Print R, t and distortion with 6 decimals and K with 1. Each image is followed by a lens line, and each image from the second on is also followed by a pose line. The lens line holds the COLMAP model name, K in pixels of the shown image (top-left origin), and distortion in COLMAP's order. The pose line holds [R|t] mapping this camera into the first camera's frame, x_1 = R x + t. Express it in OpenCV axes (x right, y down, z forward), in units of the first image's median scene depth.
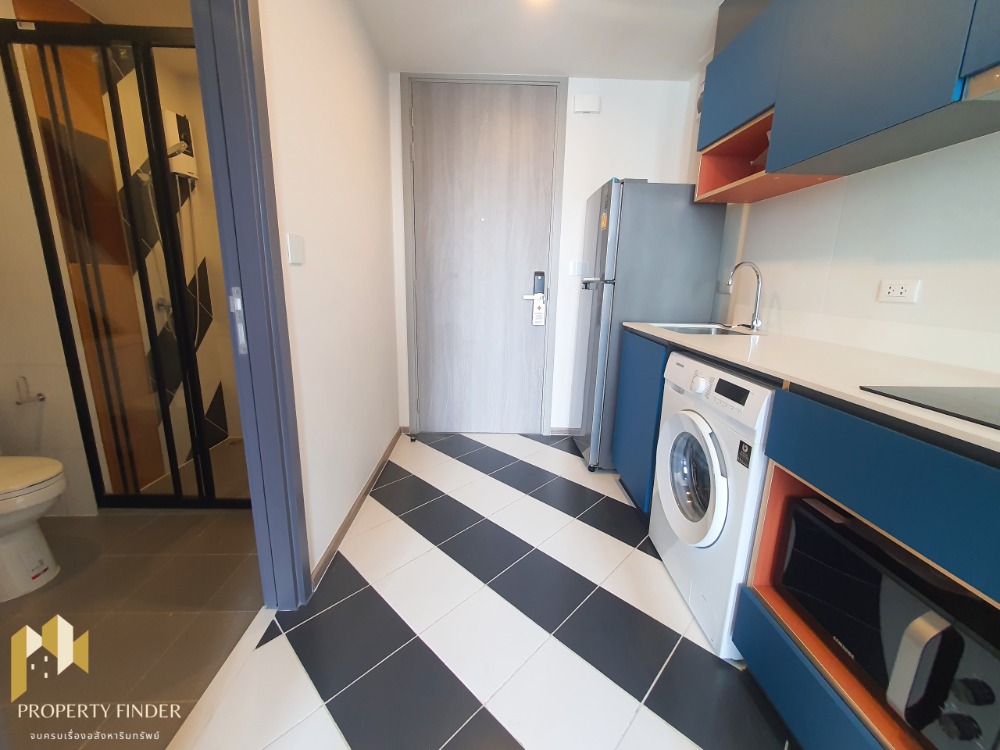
lens RADIAL K [[397.3, 0, 495.9], [0, 397.3, 365.6], [0, 0, 1]] dist [0.000918, -0.000496]
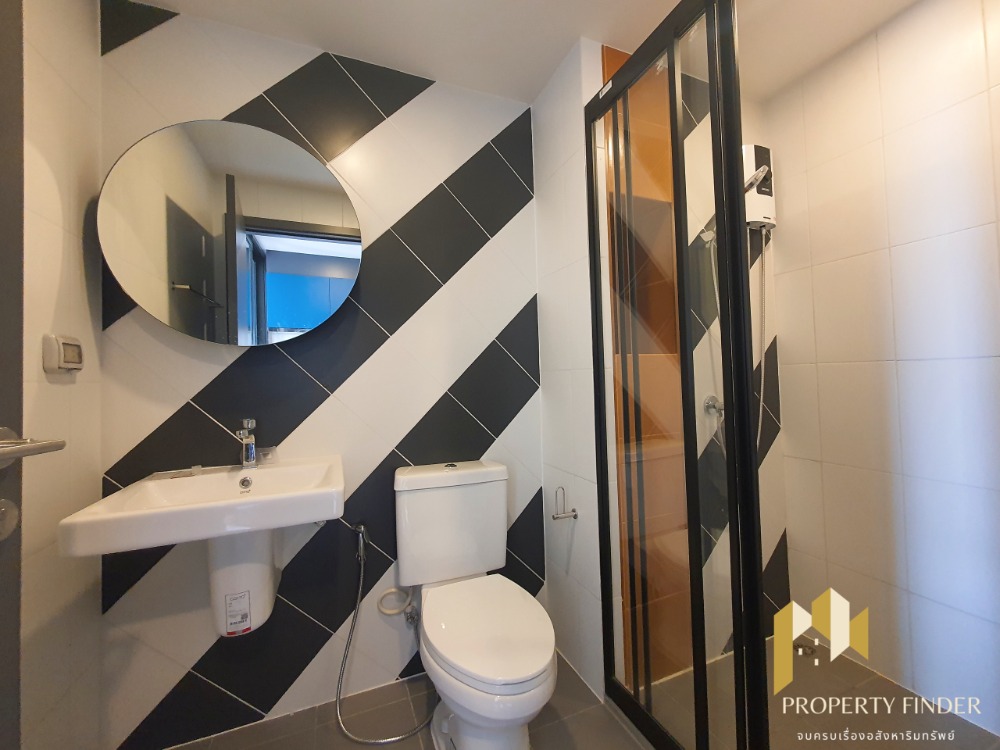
lens RADIAL K [[397.3, 0, 495.4], [0, 397.3, 368.0], [0, 0, 1]] dist [0.000918, -0.000496]
pose [[0.363545, -0.052239, -0.930111, -0.323234], [-0.157745, 0.980556, -0.116729, -0.076402], [0.918124, 0.189157, 0.348236, 0.390723]]
